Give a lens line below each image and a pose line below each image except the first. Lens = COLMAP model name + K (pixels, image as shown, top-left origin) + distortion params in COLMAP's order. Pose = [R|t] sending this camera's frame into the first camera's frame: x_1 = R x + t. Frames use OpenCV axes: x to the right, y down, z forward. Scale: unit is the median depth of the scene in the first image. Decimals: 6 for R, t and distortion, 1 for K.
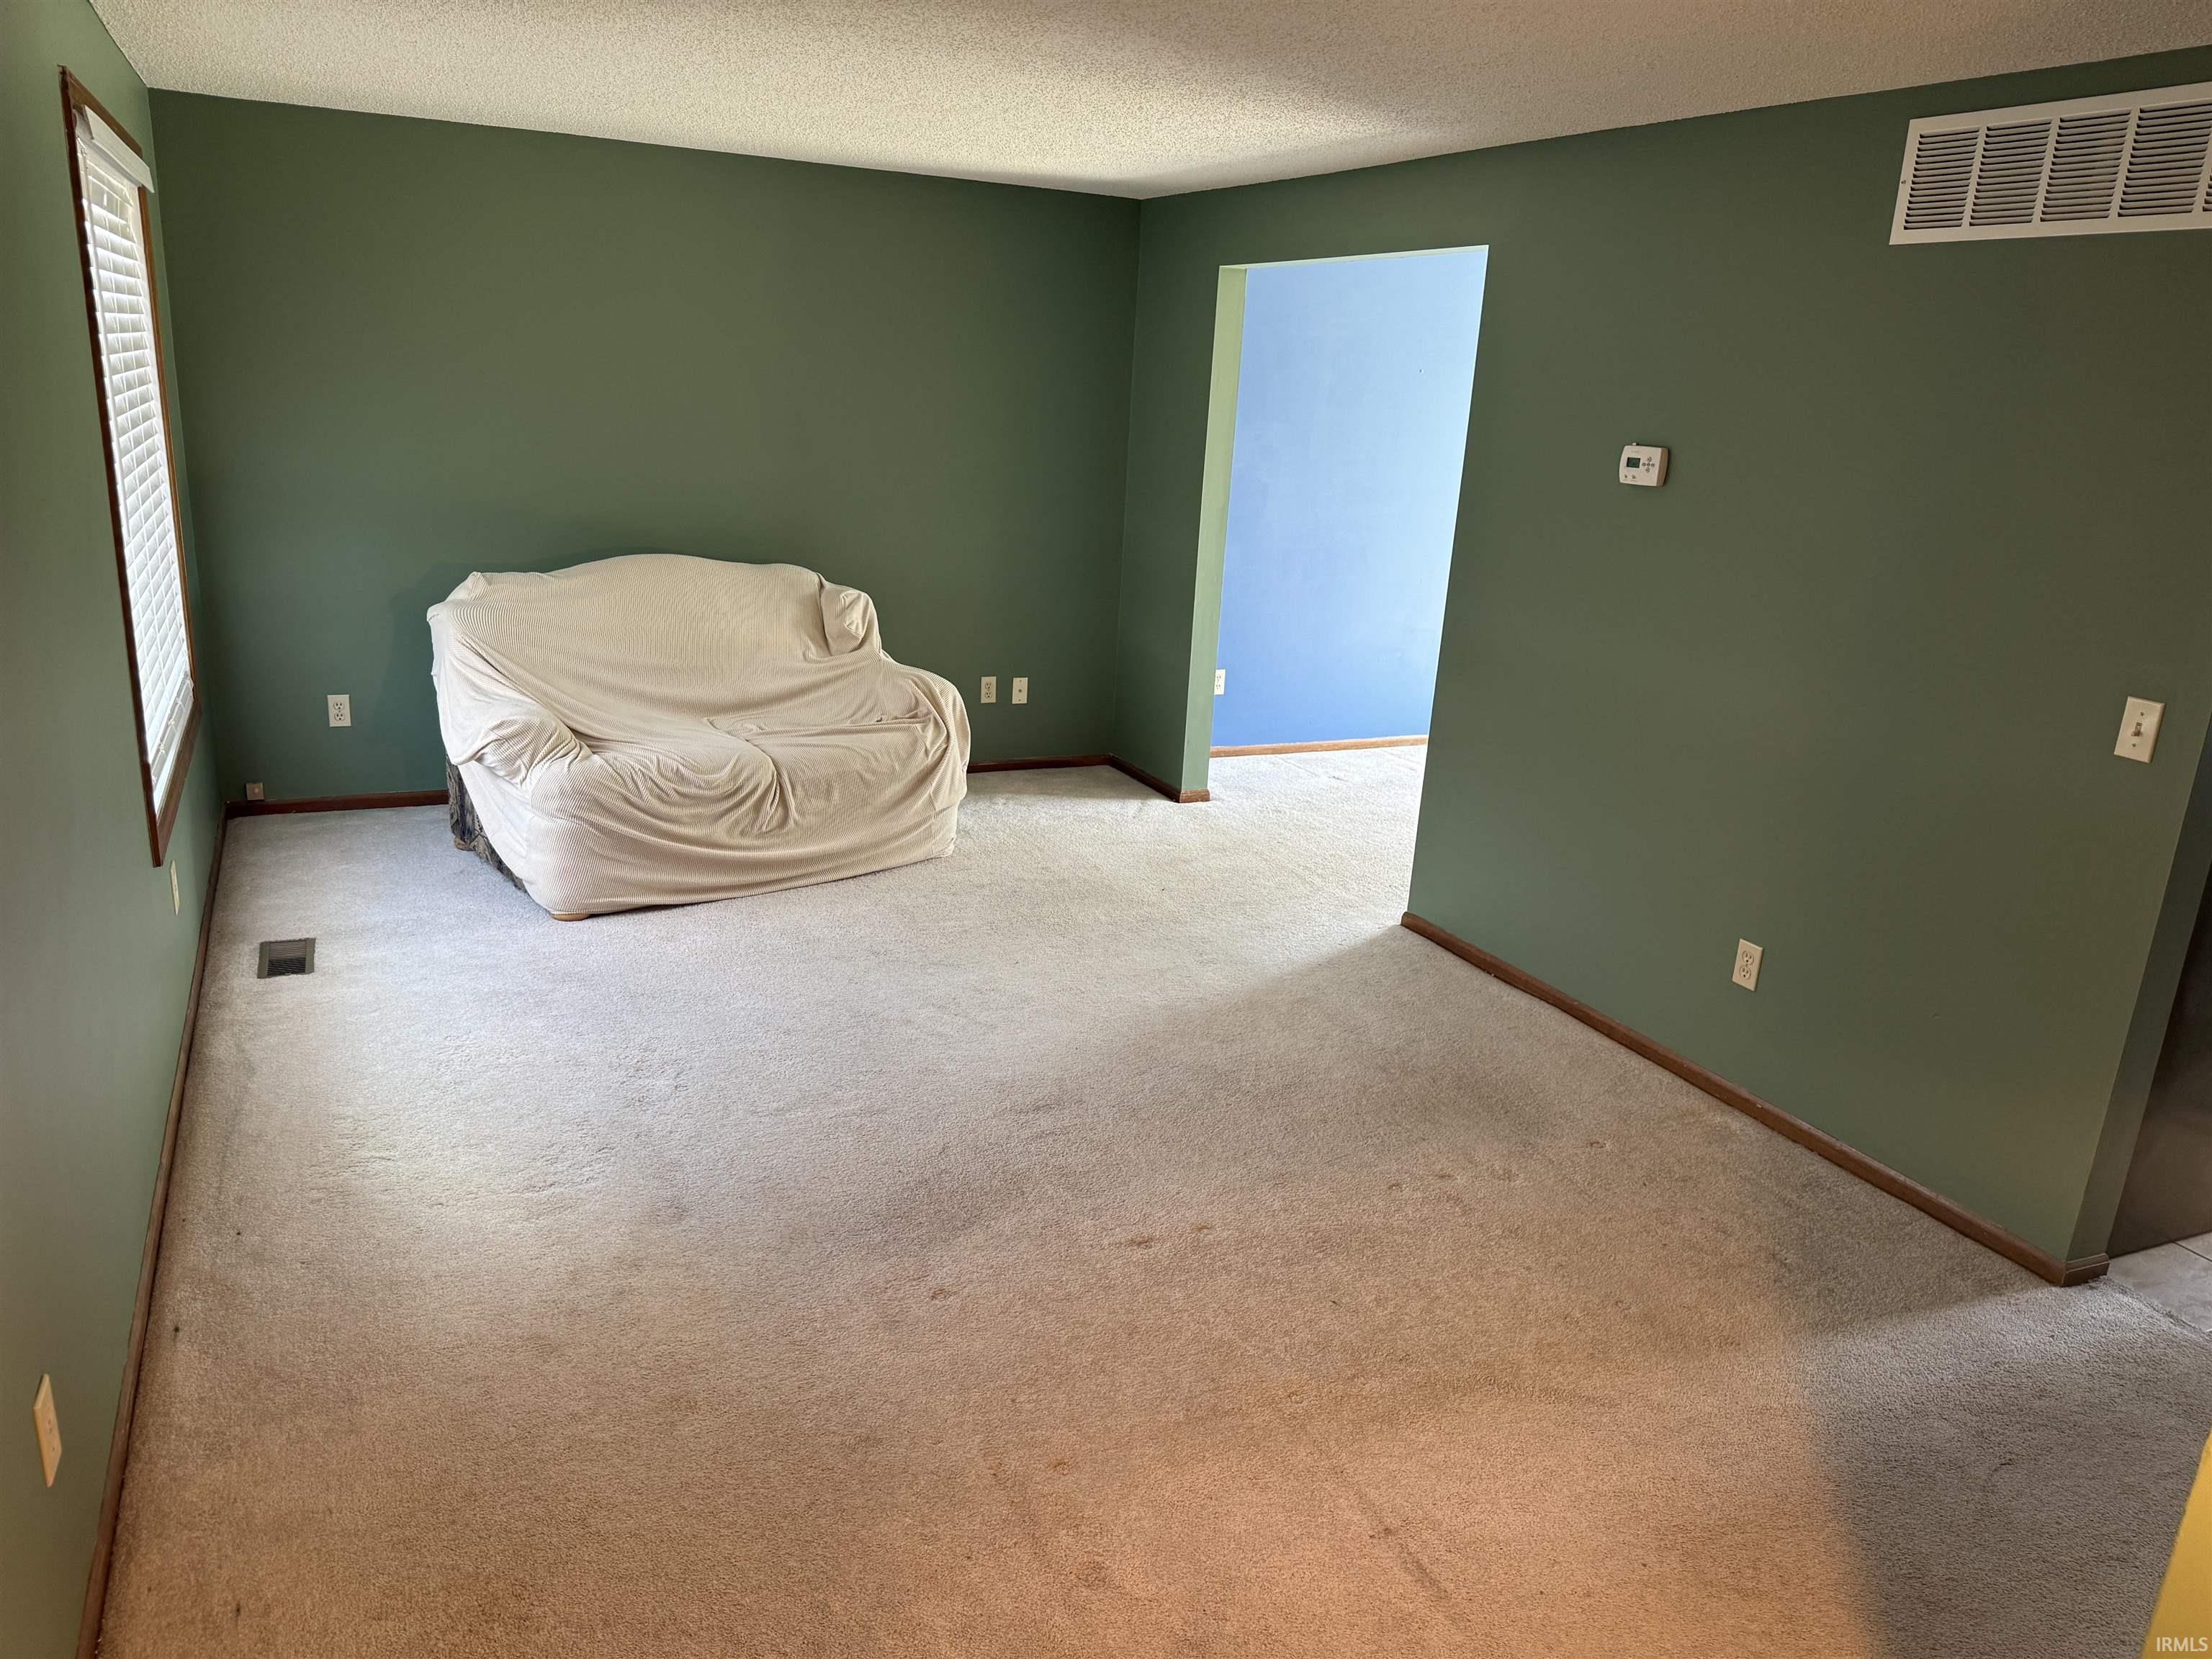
lens RADIAL K [[1580.9, 0, 1096.6], [0, 1580.9, 821.0], [0, 0, 1]] dist [0.046417, -0.030351]
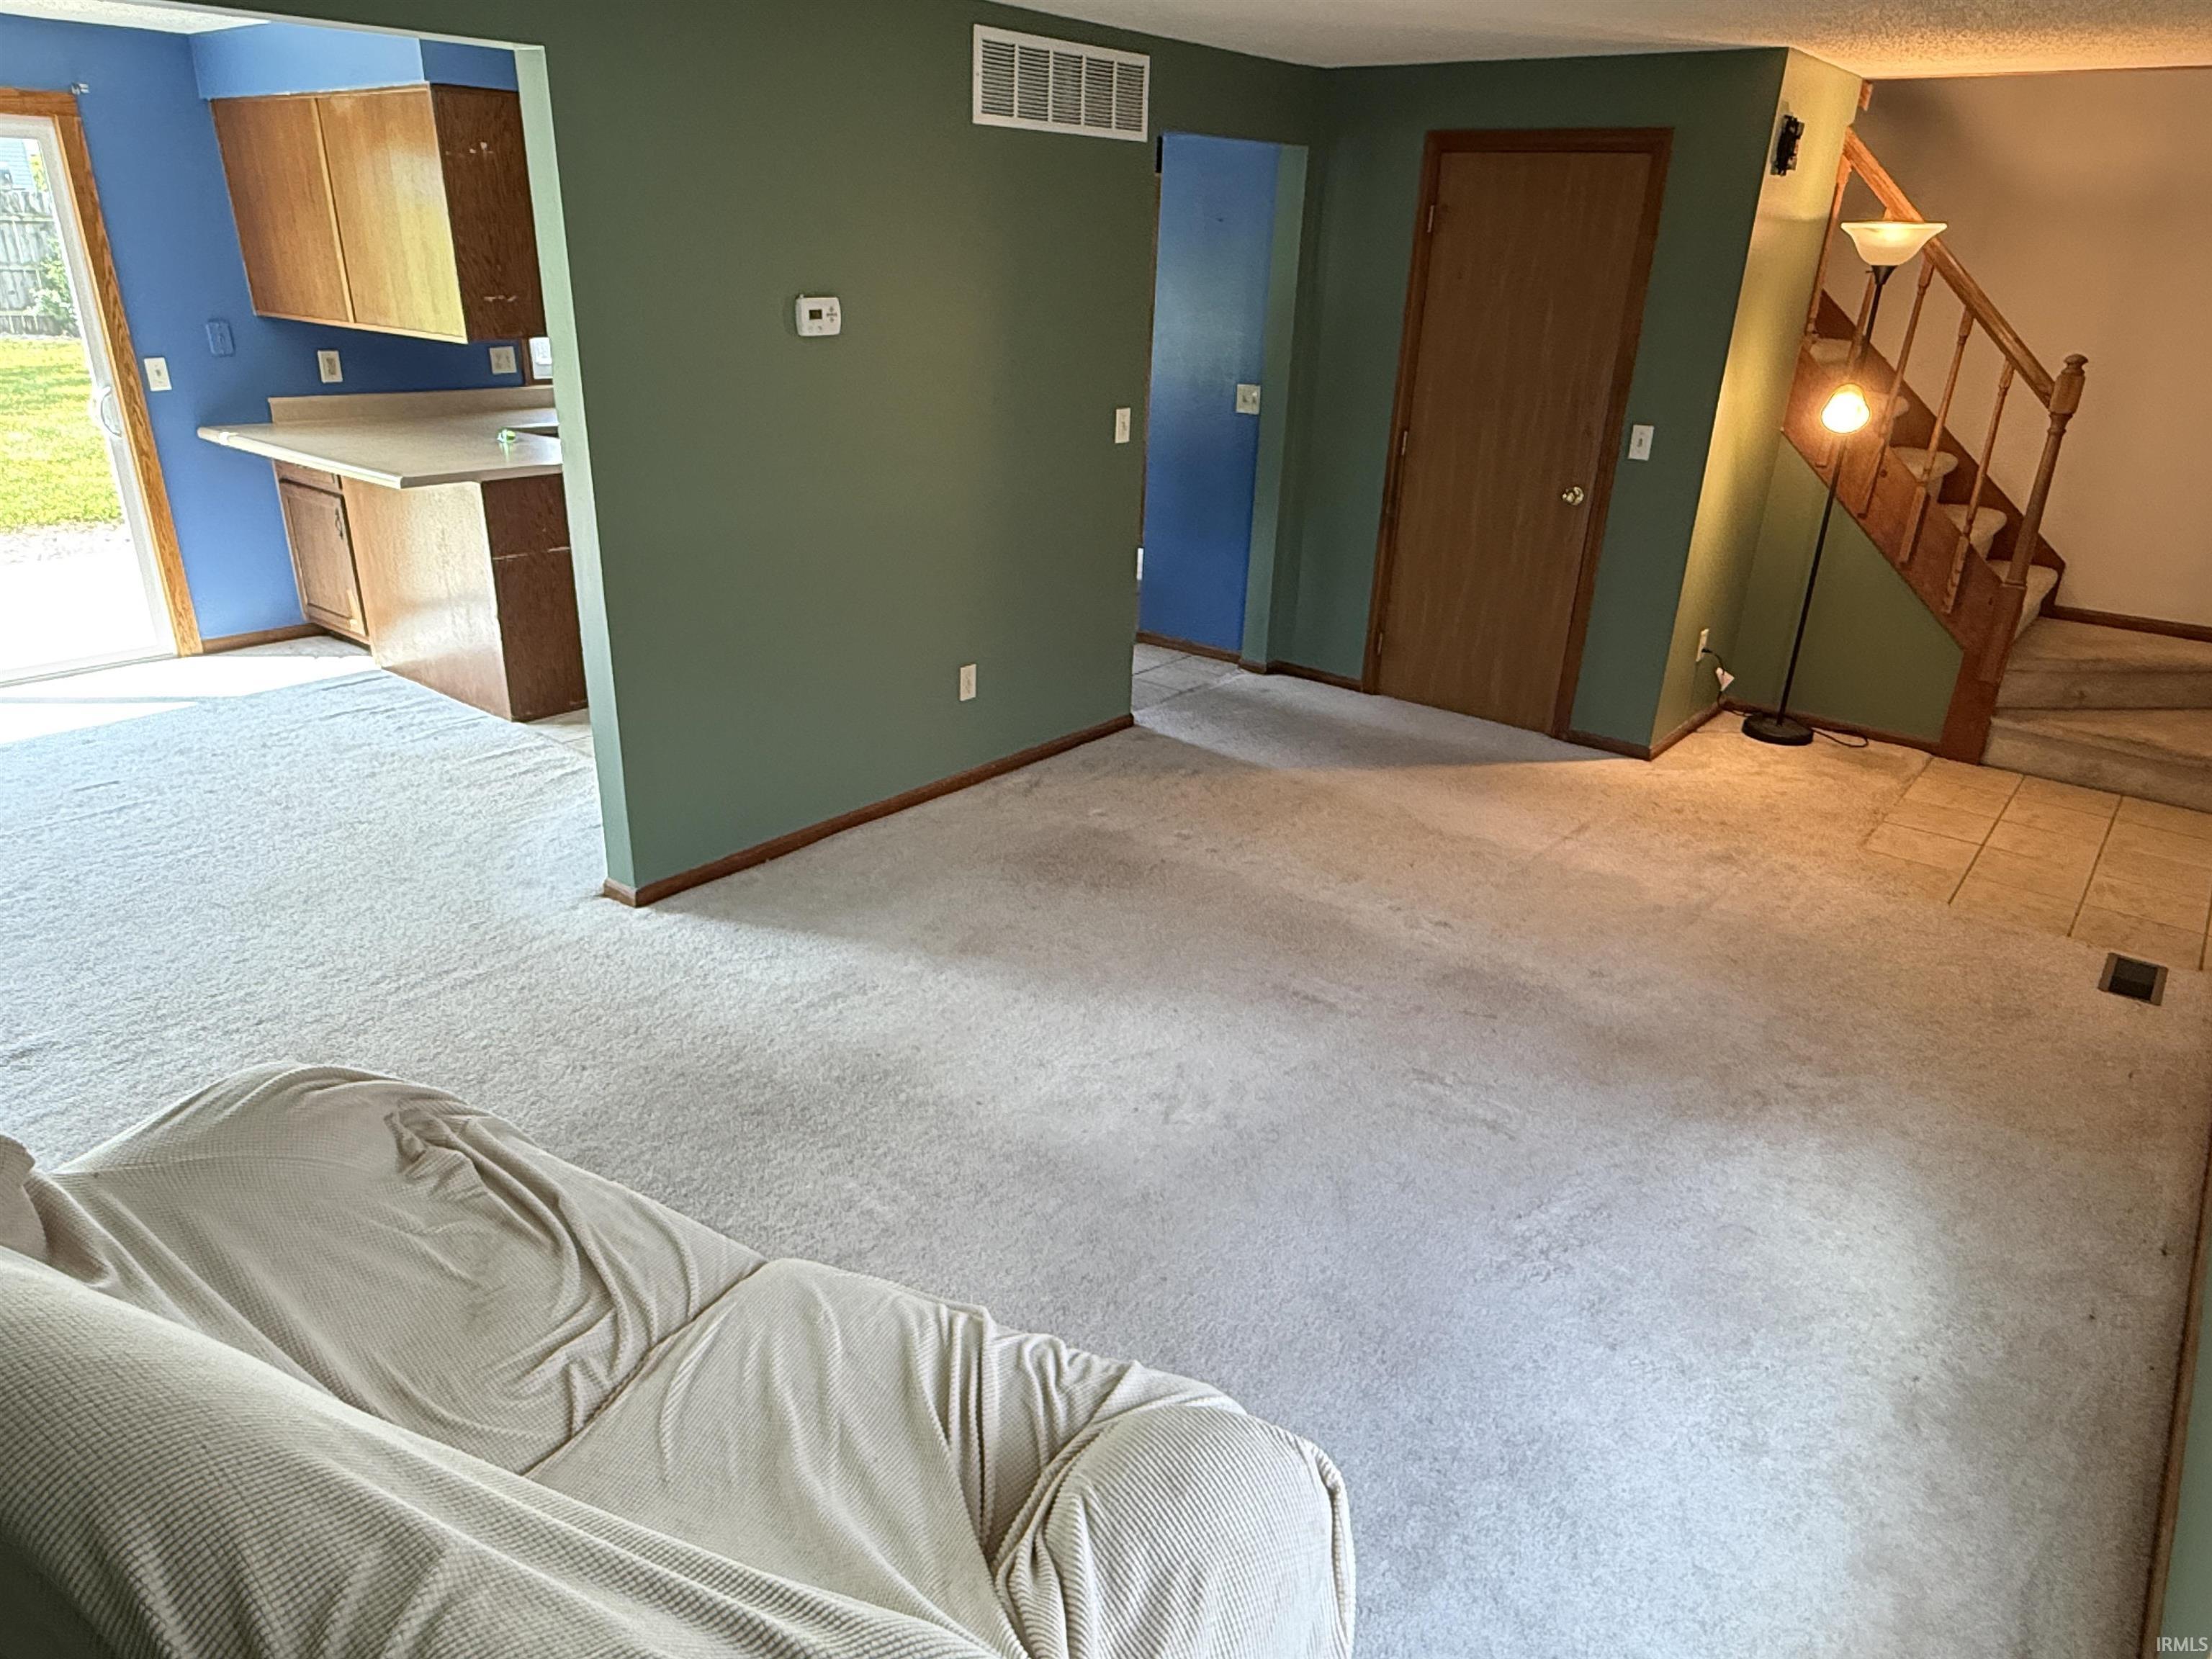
lens RADIAL K [[1389.9, 0, 1085.3], [0, 1389.9, 839.0], [0, 0, 1]] dist [-0.001772, 0.000852]
pose [[-0.406034, -0.419701, 0.811781, -0.649040], [0.211751, 0.820917, 0.530337, -0.408064], [-0.888987, 0.387230, -0.244448, 1.259049]]
